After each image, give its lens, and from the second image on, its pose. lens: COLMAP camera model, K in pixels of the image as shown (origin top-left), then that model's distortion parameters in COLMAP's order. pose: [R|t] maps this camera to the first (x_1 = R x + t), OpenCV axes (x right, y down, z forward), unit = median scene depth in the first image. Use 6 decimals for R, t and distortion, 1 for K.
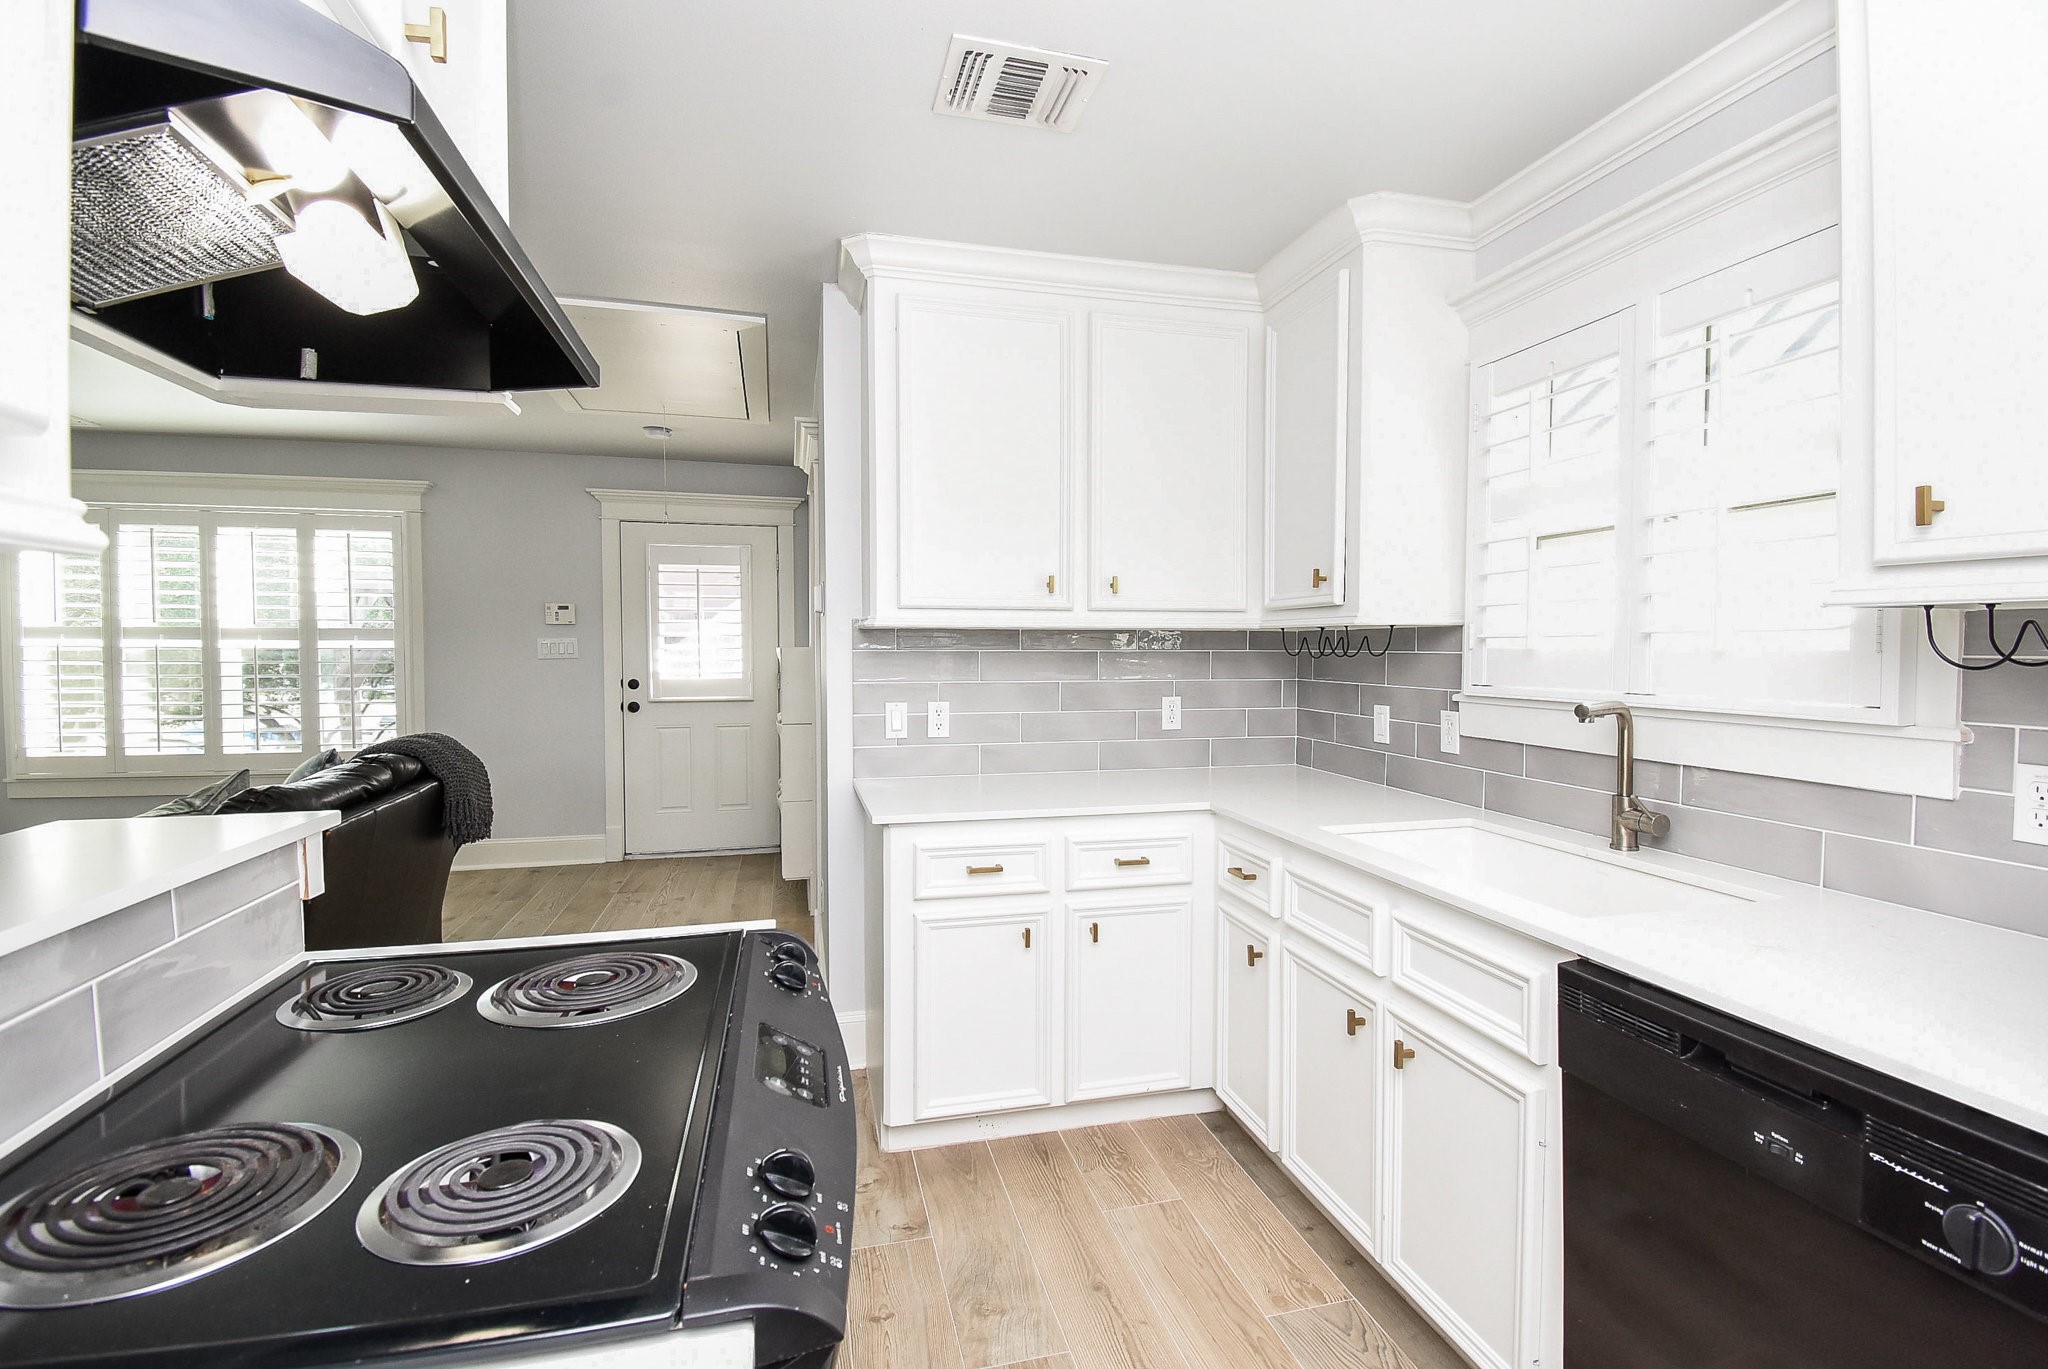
lens RADIAL K [[917.2, 0, 1018.2], [0, 917.2, 672.1], [0, 0, 1]] dist [0.011231, -0.012685]
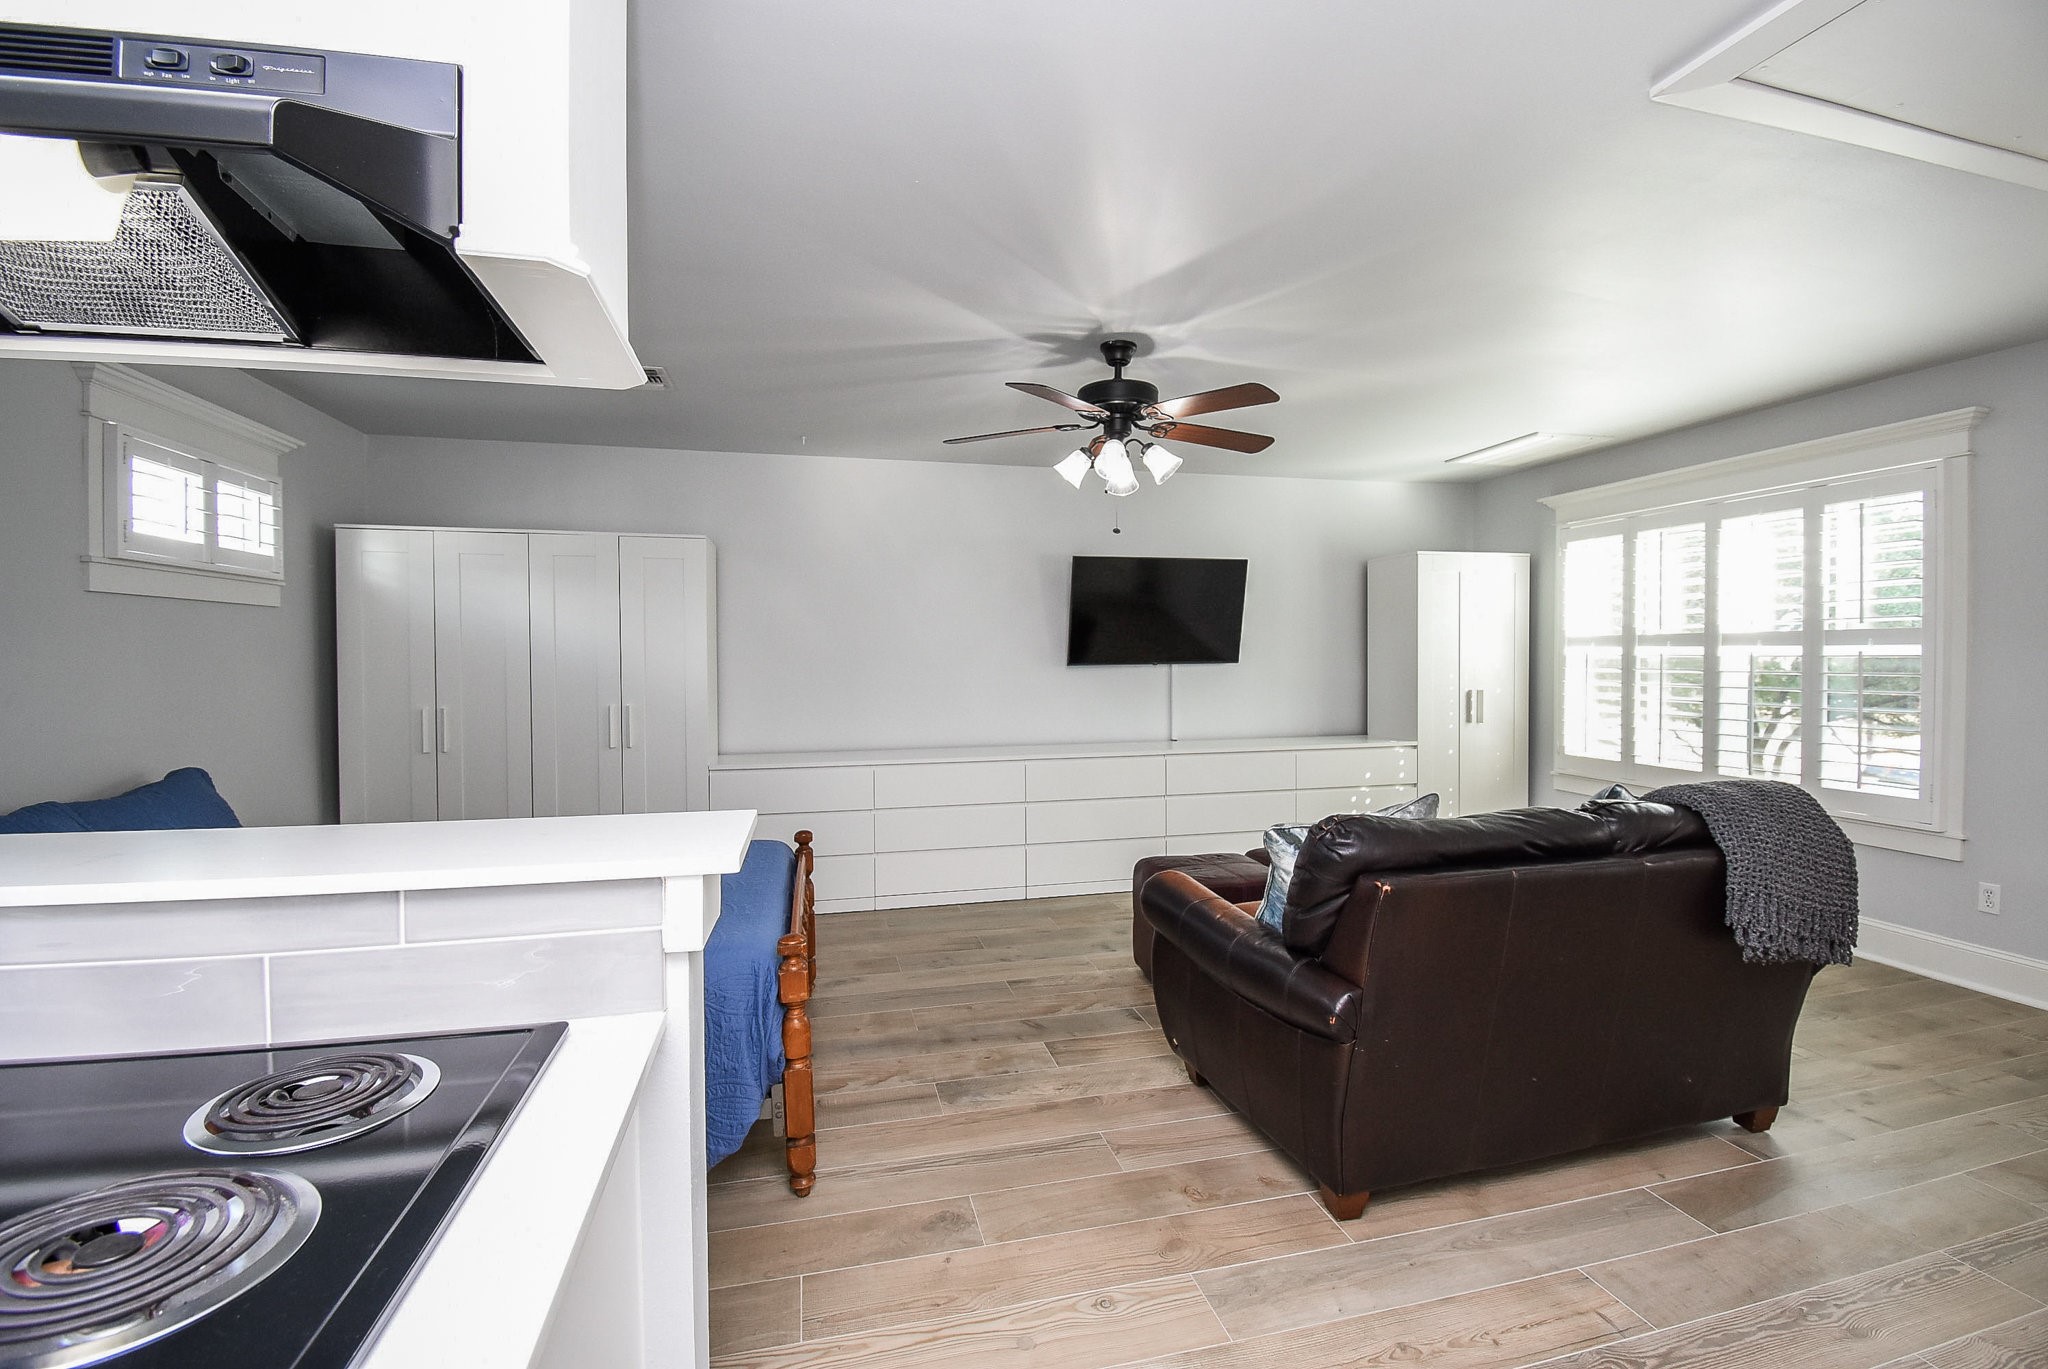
lens RADIAL K [[917.2, 0, 1038.7], [0, 917.2, 675.7], [0, 0, 1]] dist [0.011231, -0.012685]
pose [[0.001405, 0.017217, -0.999851, 0.047717], [-0.022602, 0.999597, 0.017181, -0.012943], [0.999744, 0.022575, 0.001794, 0.614385]]
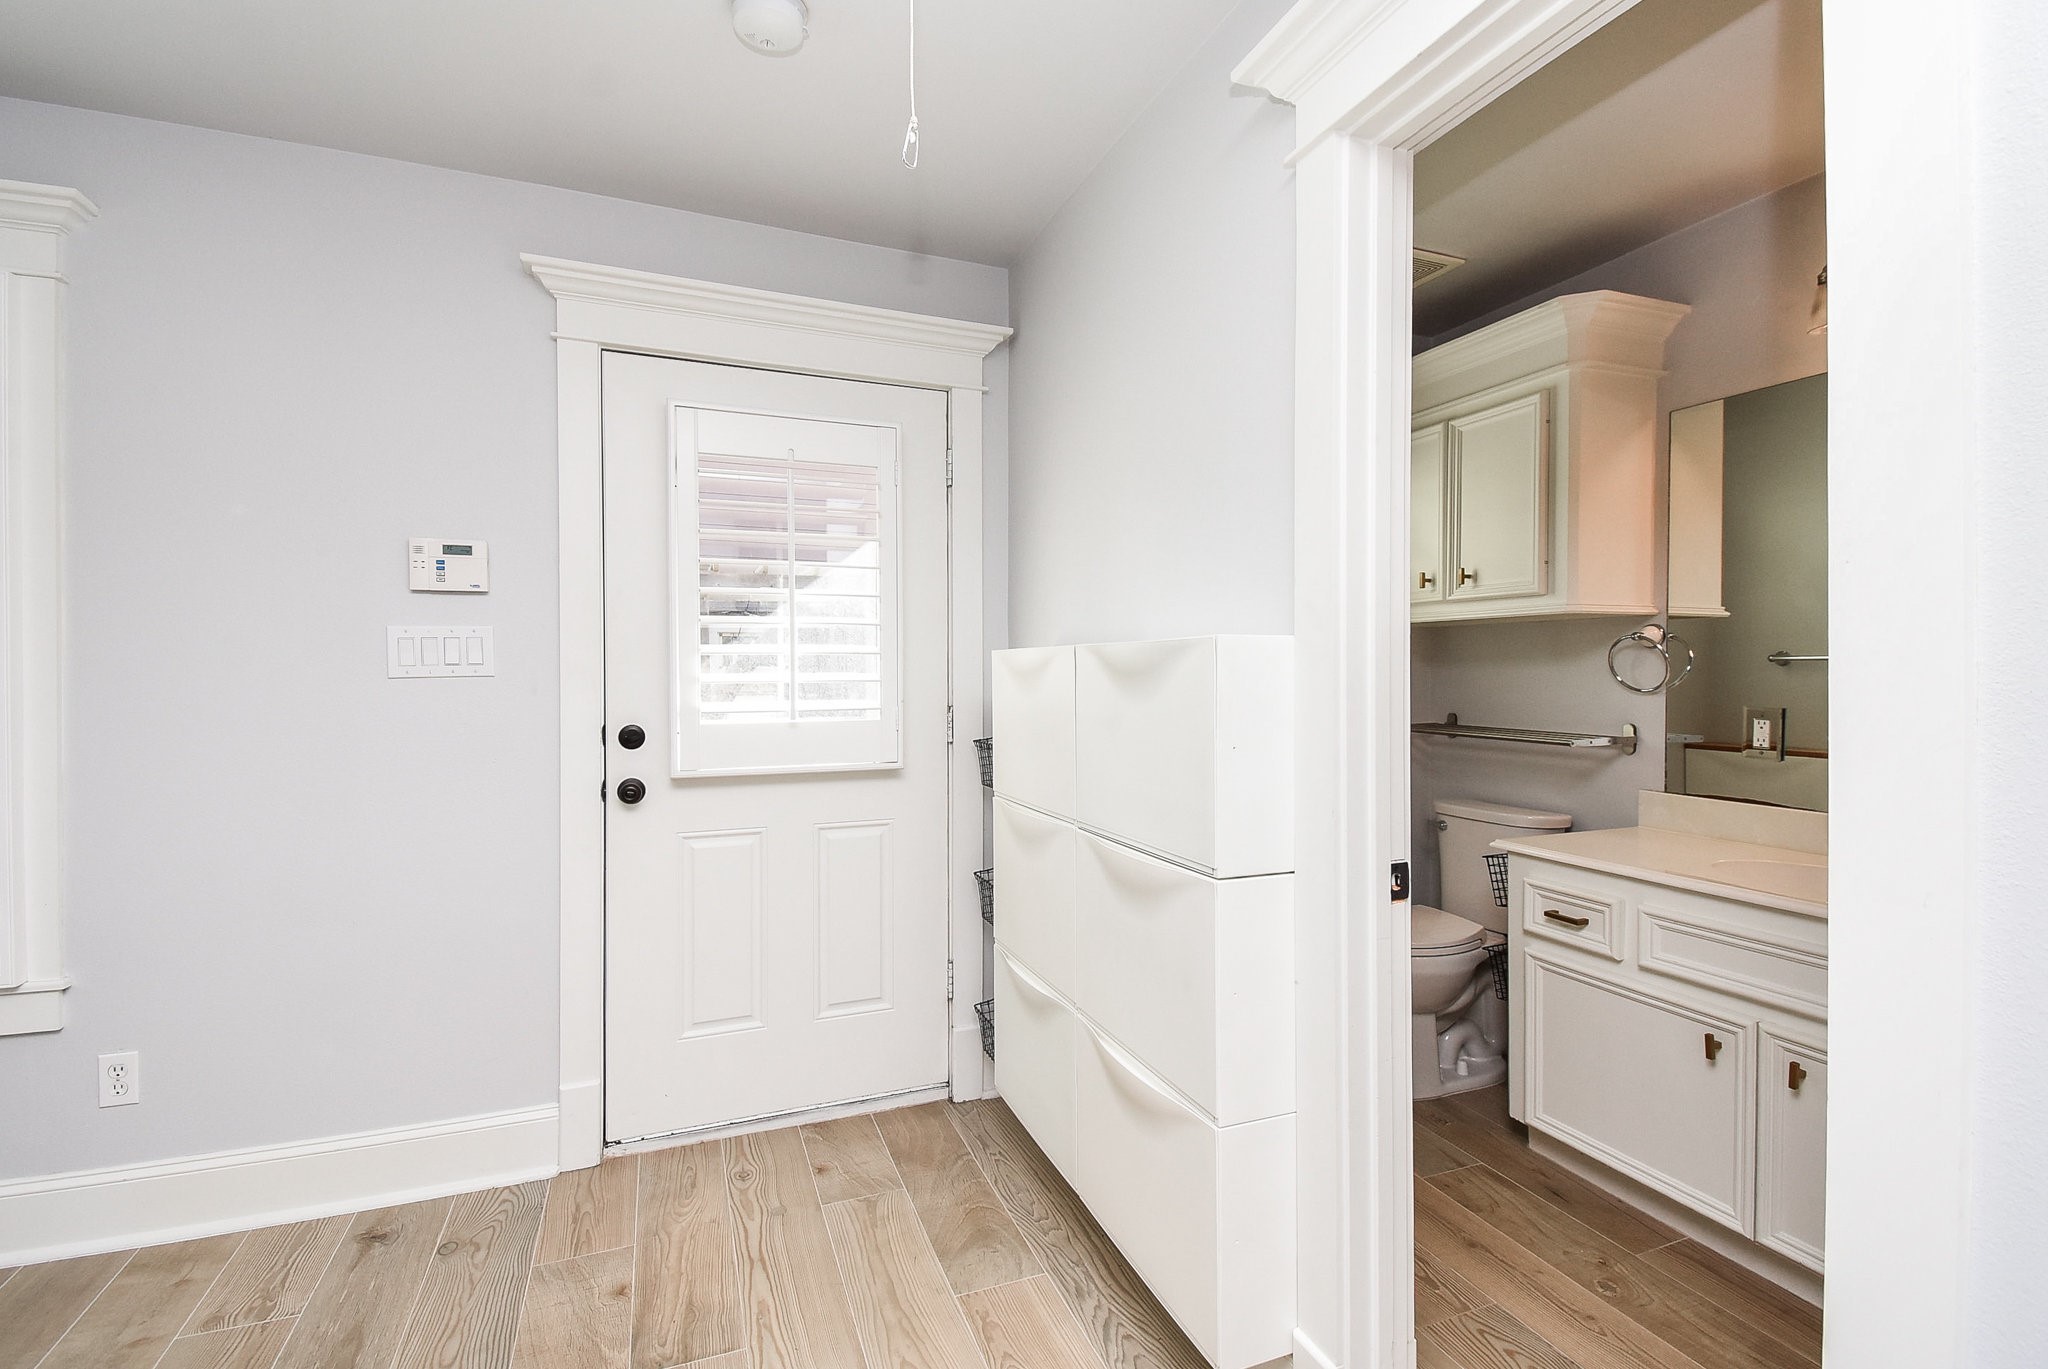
lens RADIAL K [[917.2, 0, 1026.8], [0, 917.2, 673.3], [0, 0, 1]] dist [0.011231, -0.012685]
pose [[0.990733, -0.003263, 0.135787, -0.594762], [0.007324, 0.999540, -0.029421, -0.005043], [-0.135628, 0.030143, 0.990301, 1.118532]]
